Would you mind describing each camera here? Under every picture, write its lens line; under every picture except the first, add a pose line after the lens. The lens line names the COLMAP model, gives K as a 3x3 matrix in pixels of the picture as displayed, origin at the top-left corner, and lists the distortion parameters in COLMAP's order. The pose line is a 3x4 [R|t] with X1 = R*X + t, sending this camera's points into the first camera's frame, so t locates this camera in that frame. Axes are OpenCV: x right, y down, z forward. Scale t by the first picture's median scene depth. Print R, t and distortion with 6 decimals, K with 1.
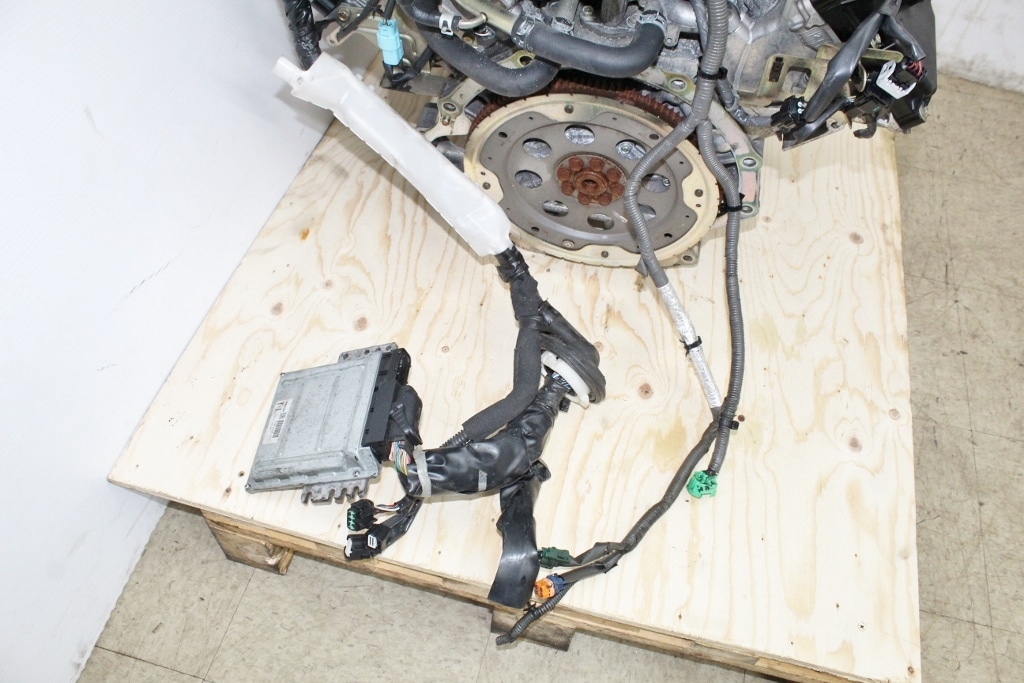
lens RADIAL K [[848.8, 0, 504.3], [0, 848.8, 343.7], [0, 0, 1]] dist [-0.154292, 0.111009]
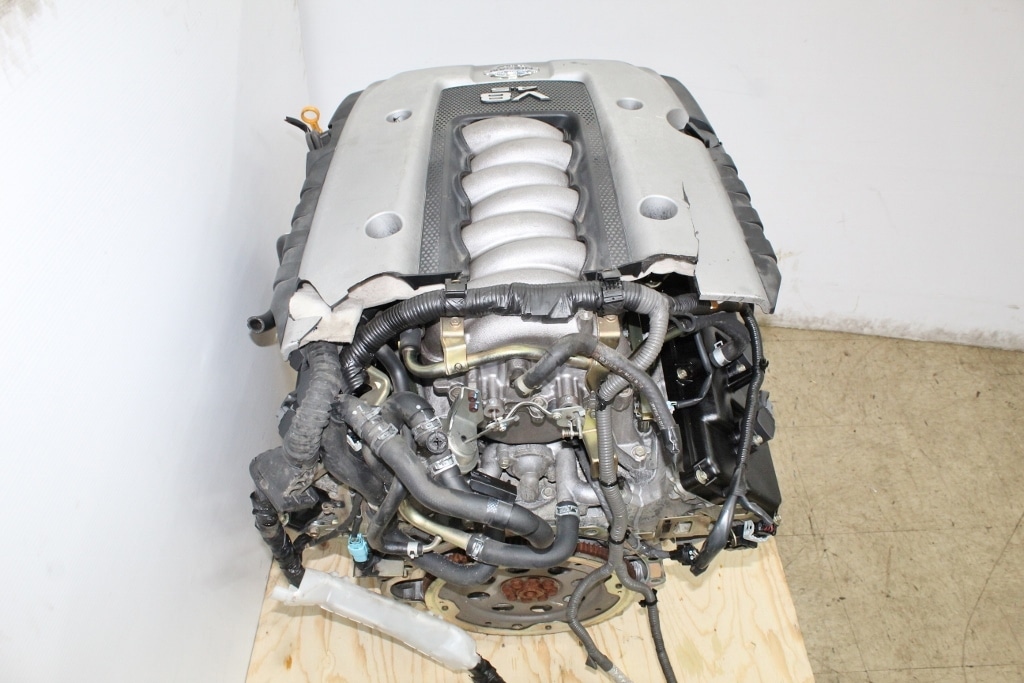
lens RADIAL K [[848.8, 0, 511.8], [0, 848.8, 343.7], [0, 0, 1]] dist [-0.154292, 0.111009]
pose [[0.963051, -0.201428, 0.178770, -0.053397], [0.231109, 0.958910, -0.164561, -0.264354], [-0.138277, 0.199796, 0.970031, -0.193077]]
